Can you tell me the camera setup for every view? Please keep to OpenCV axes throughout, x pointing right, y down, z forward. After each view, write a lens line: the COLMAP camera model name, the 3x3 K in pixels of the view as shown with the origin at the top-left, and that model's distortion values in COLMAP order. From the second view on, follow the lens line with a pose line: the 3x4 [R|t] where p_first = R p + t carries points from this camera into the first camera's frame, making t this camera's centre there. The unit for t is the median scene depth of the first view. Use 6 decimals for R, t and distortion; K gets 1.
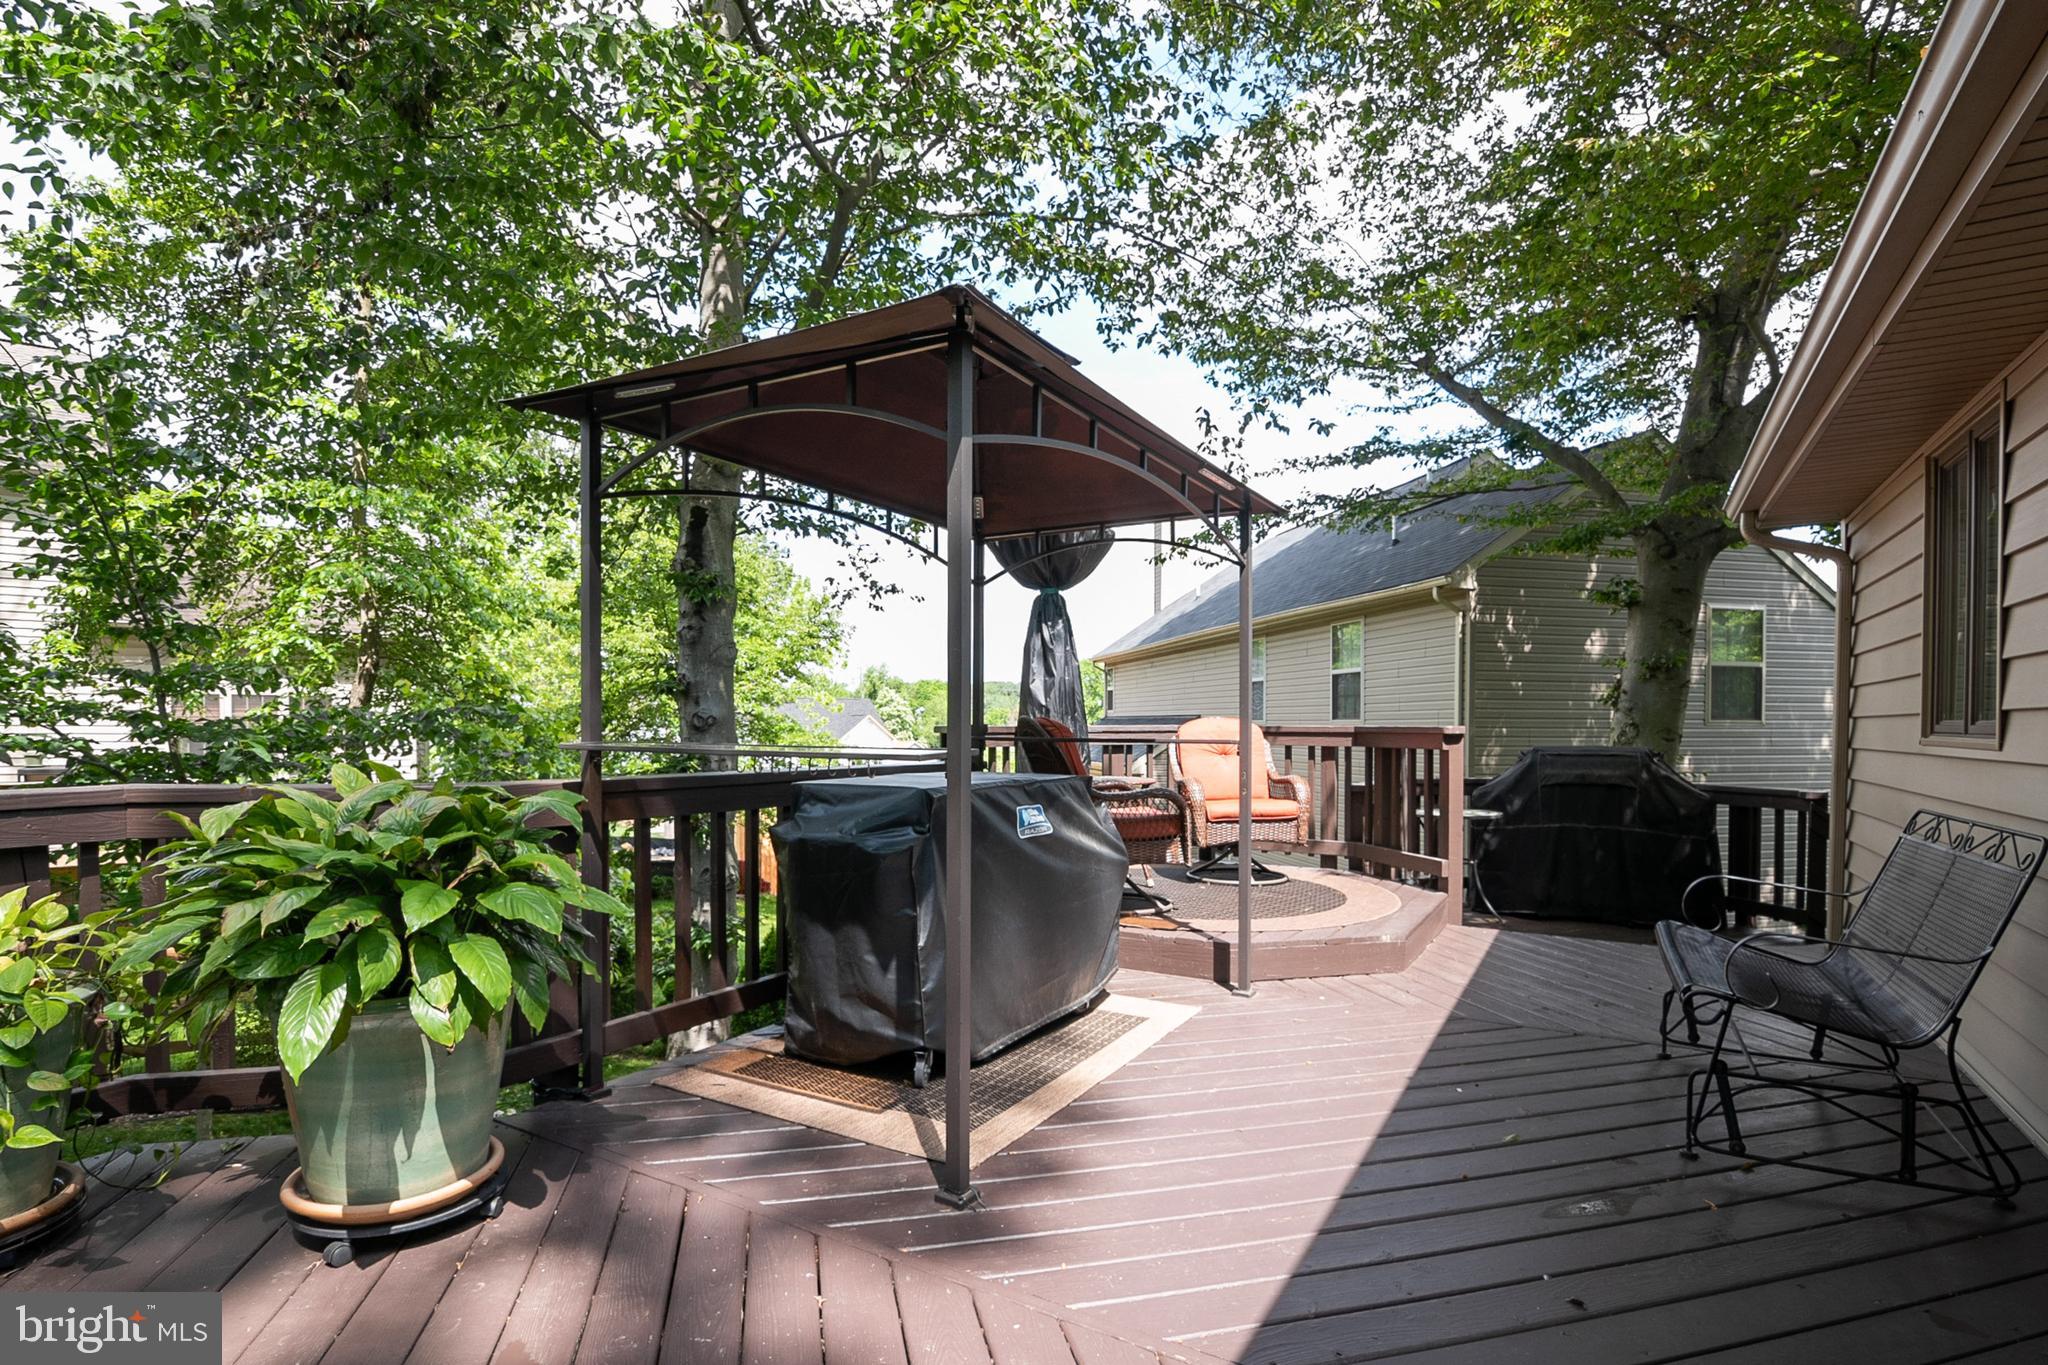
lens RADIAL K [[1005.8, 0, 1022.9], [0, 1005.8, 704.3], [0, 0, 1]] dist [-0.000824, 0.000112]
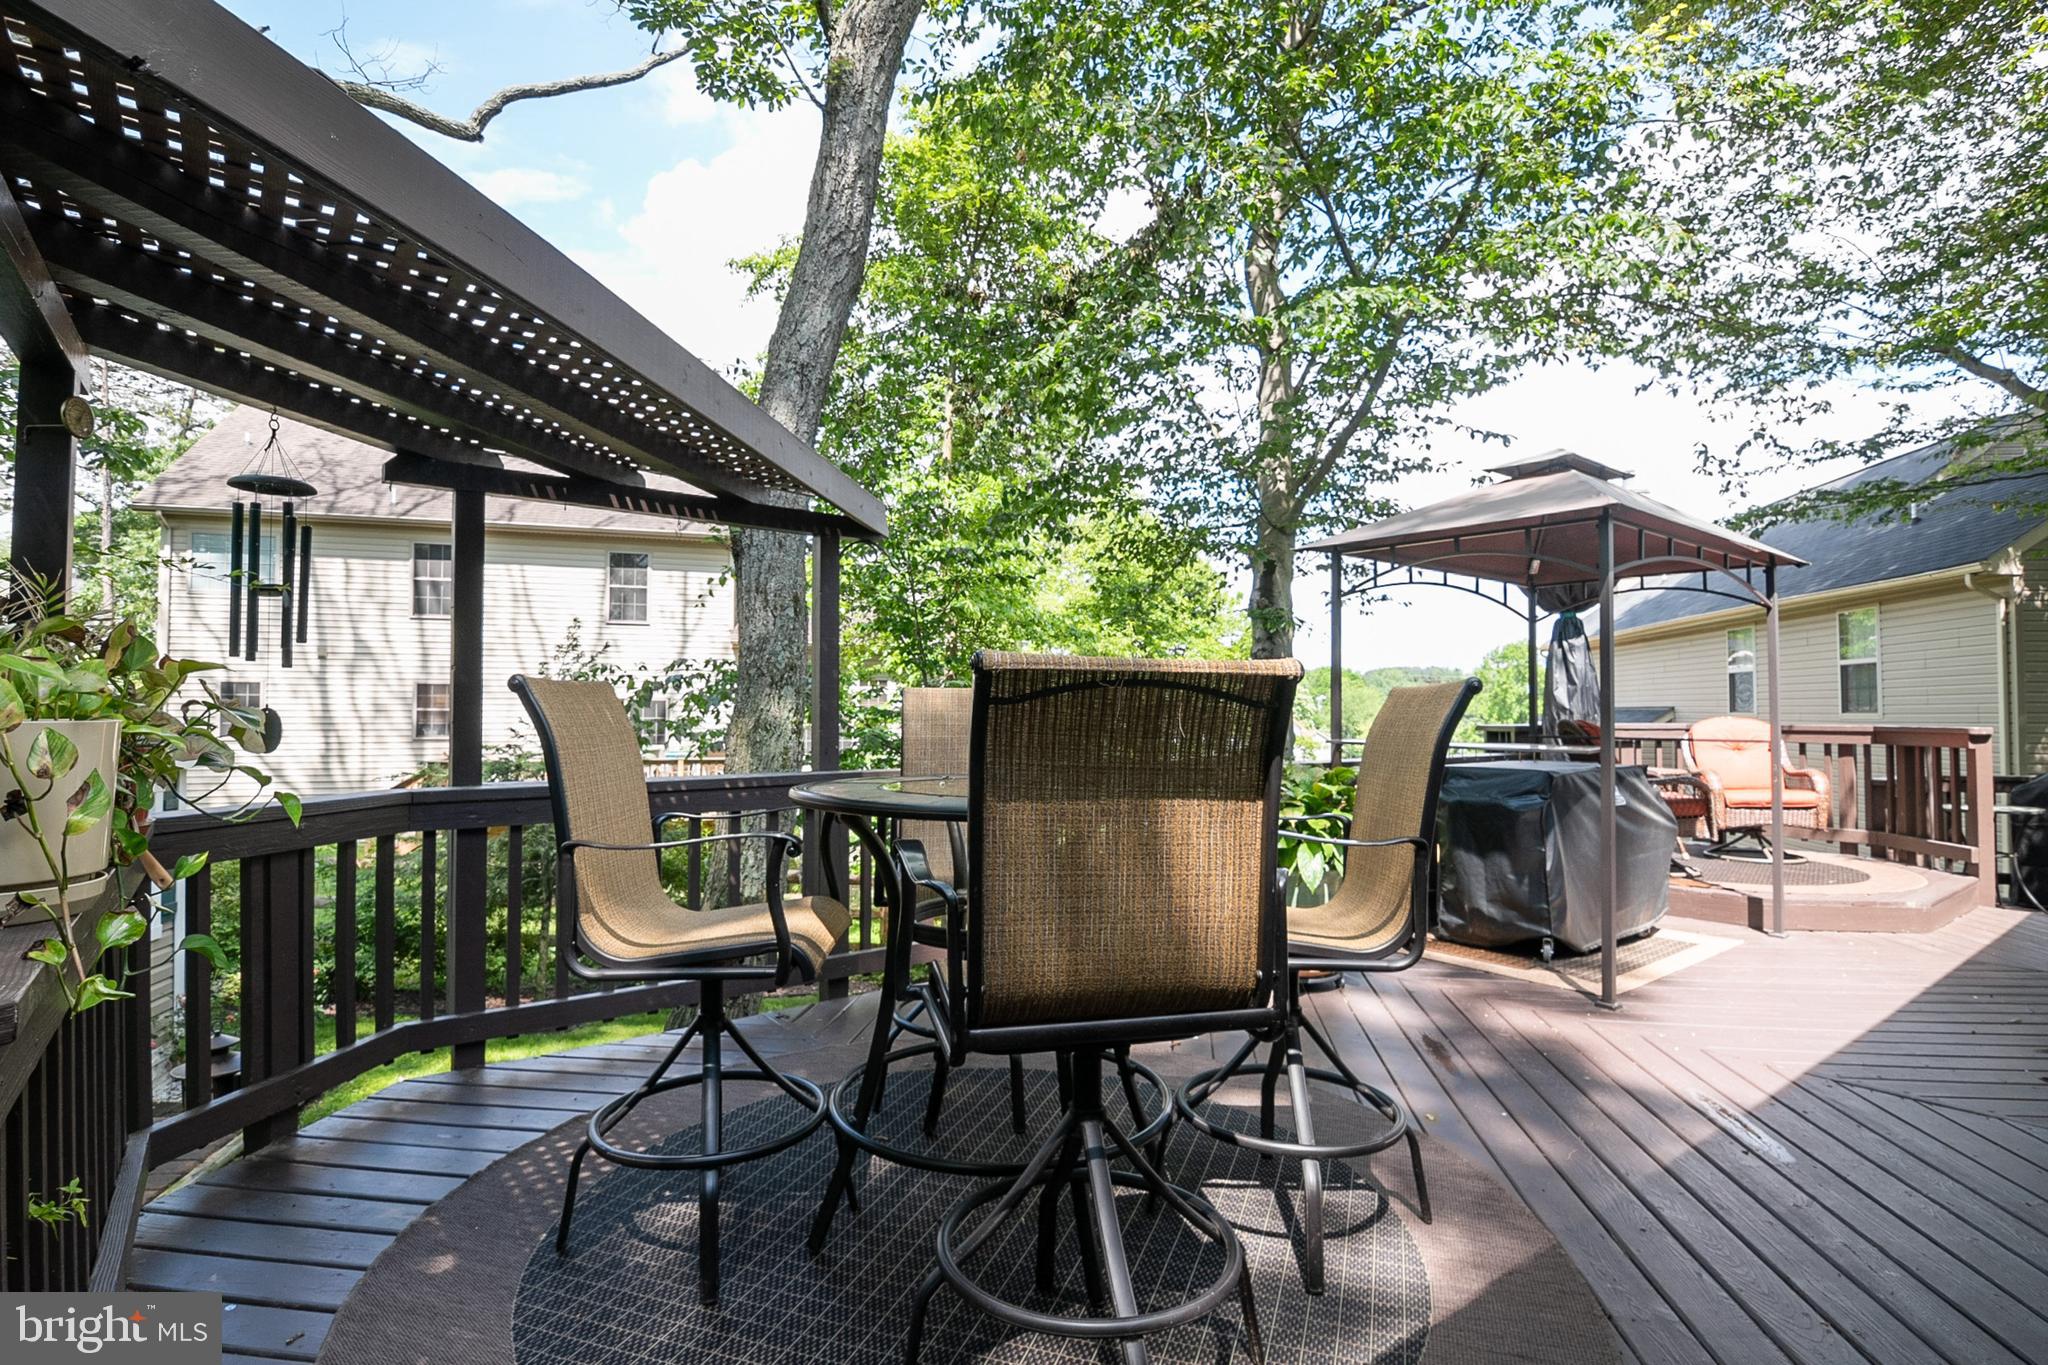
lens RADIAL K [[1012.1, 0, 1024.1], [0, 1012.1, 651.3], [0, 0, 1]] dist [-0.001155, -0.015358]
pose [[0.928881, -0.016206, -0.370024, -0.127596], [0.002659, 0.999308, -0.037092, -0.021783], [0.370369, 0.033471, 0.928281, -0.369862]]
